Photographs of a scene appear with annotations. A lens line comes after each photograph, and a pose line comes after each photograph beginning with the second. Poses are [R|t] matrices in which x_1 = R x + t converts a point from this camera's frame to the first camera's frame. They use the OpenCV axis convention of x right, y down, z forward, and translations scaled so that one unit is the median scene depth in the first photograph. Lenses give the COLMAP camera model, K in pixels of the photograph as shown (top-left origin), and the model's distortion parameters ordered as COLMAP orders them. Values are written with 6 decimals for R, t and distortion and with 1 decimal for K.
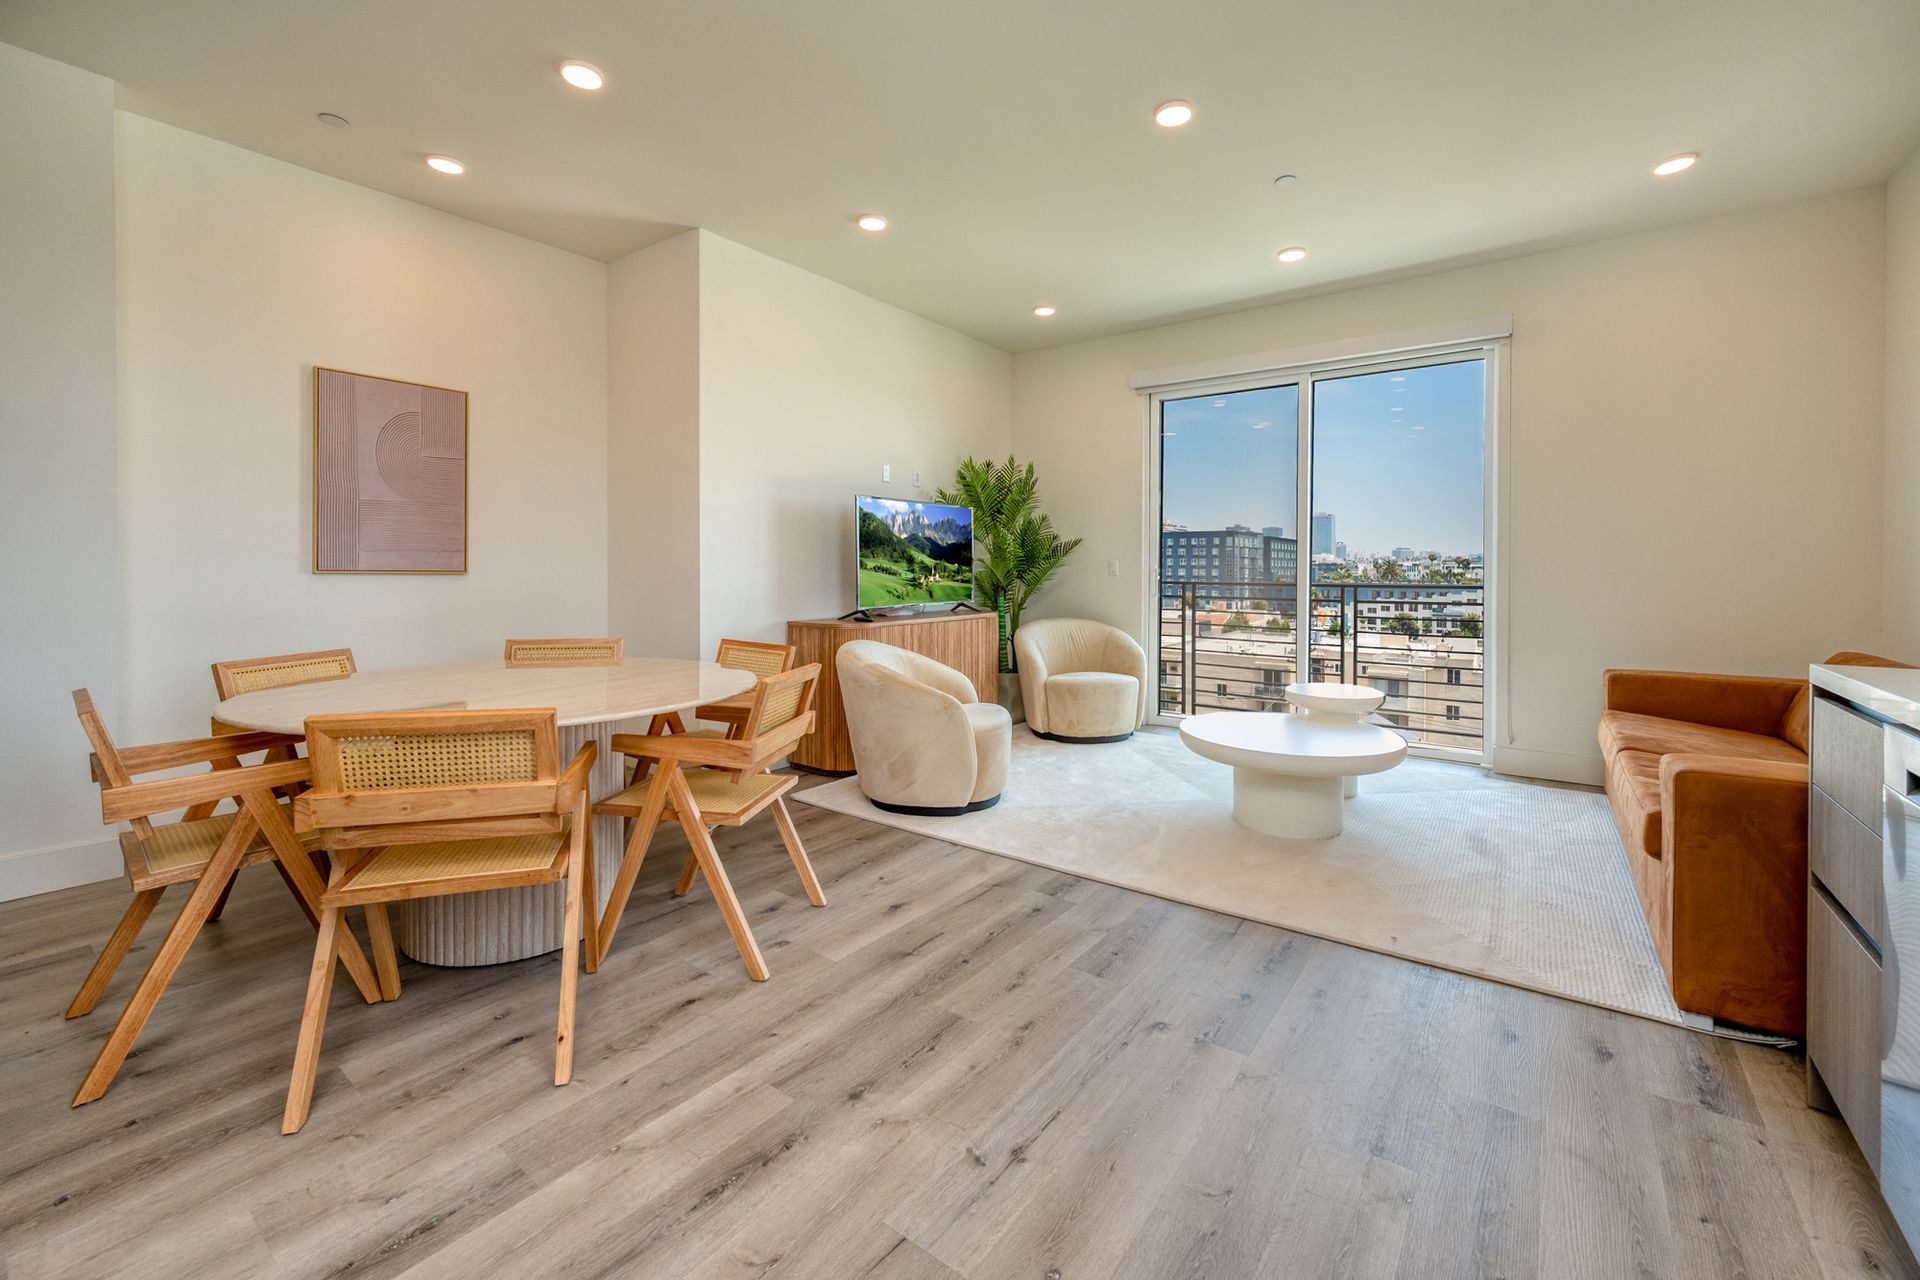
lens RADIAL K [[767.1, 0, 969.6], [0, 767.1, 576.0], [0, 0, 1]] dist [-0.009765, 0.000483]
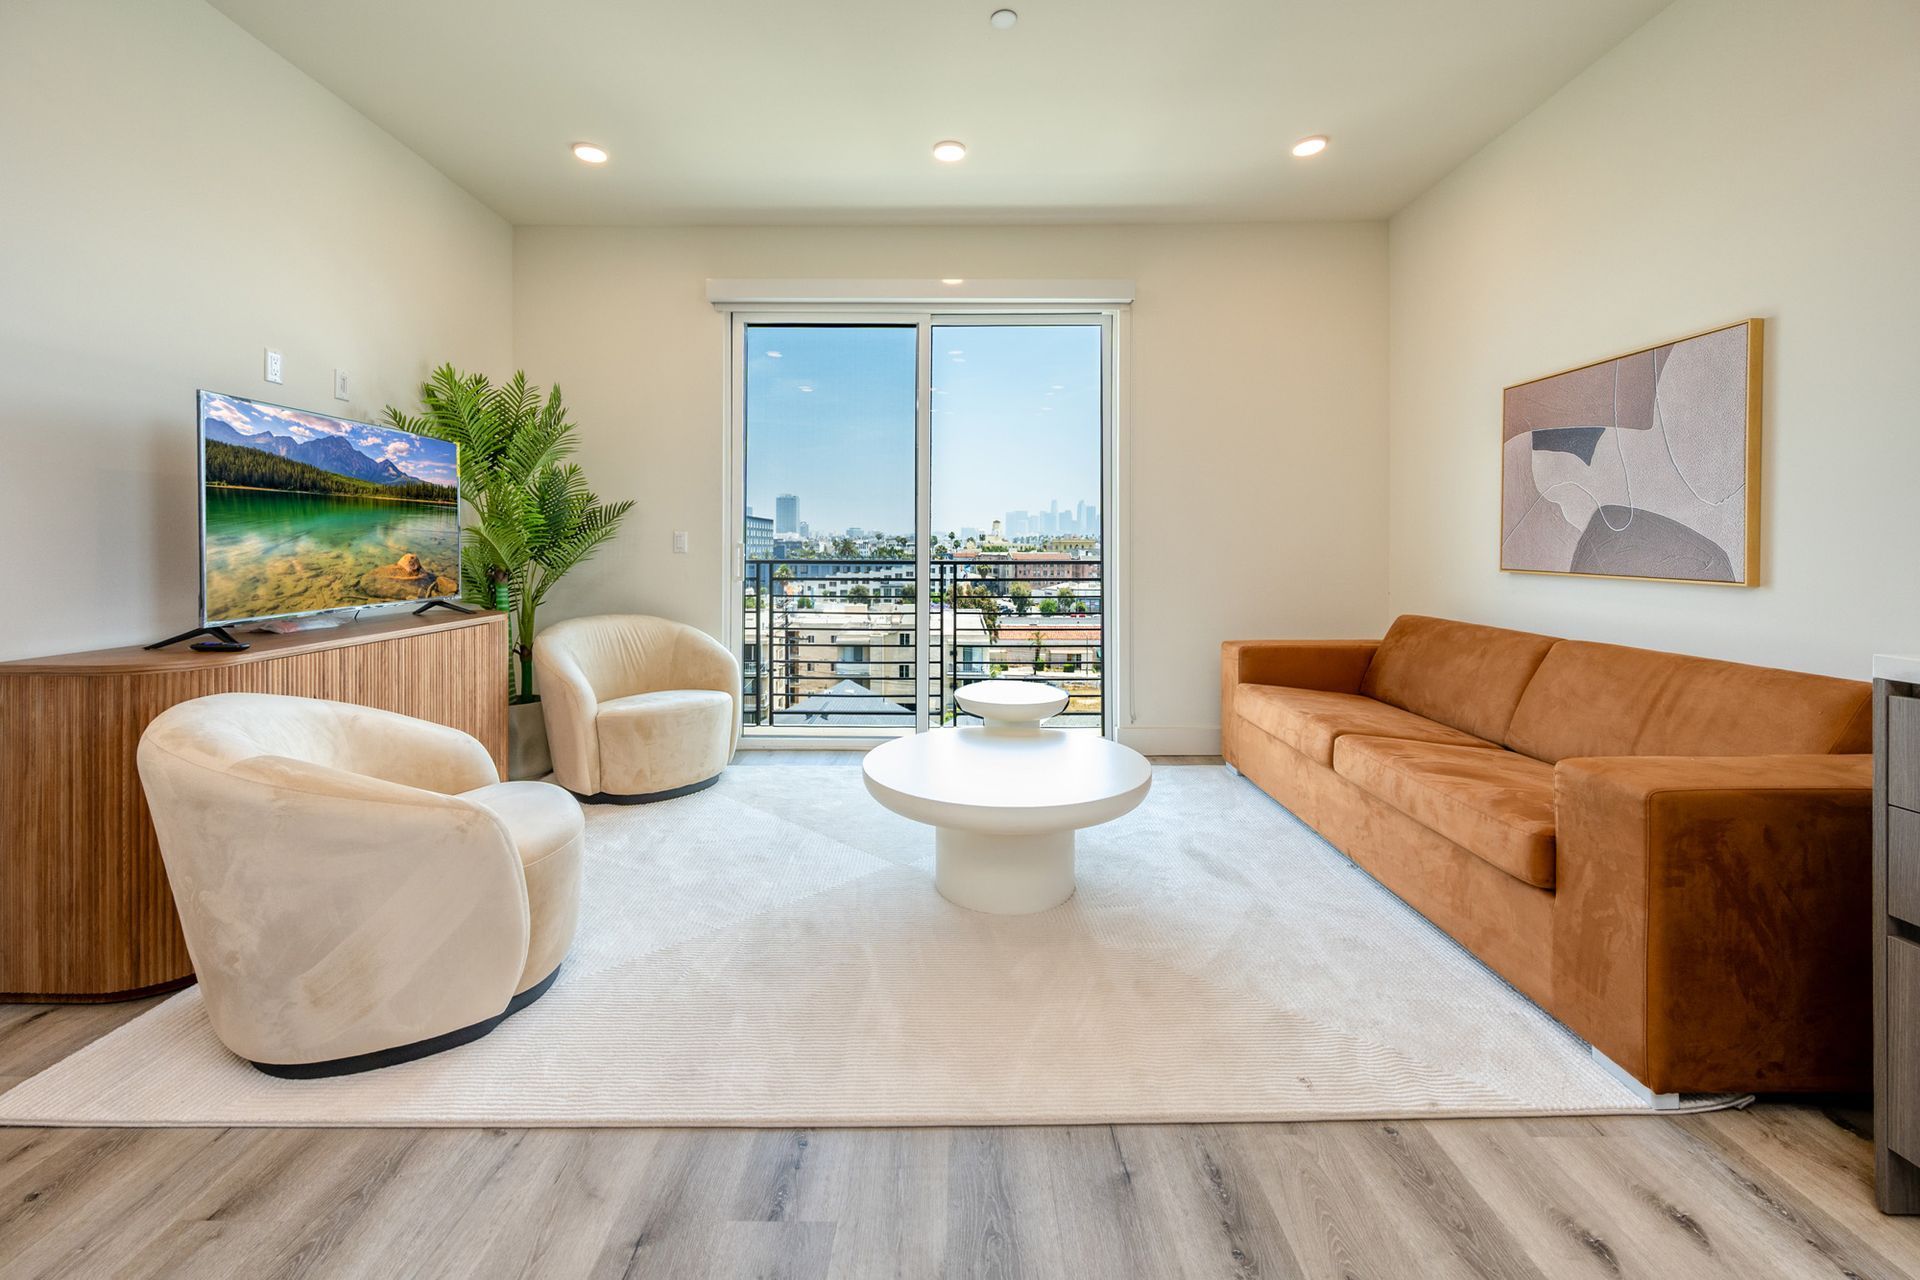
lens RADIAL K [[767.1, 0, 950.1], [0, 767.1, 546.0], [0, 0, 1]] dist [-0.009765, 0.000483]
pose [[0.802814, -0.001784, 0.596227, -0.063582], [0.007969, 0.999938, -0.007738, 0.000585], [-0.596177, 0.010964, 0.802778, 0.398981]]
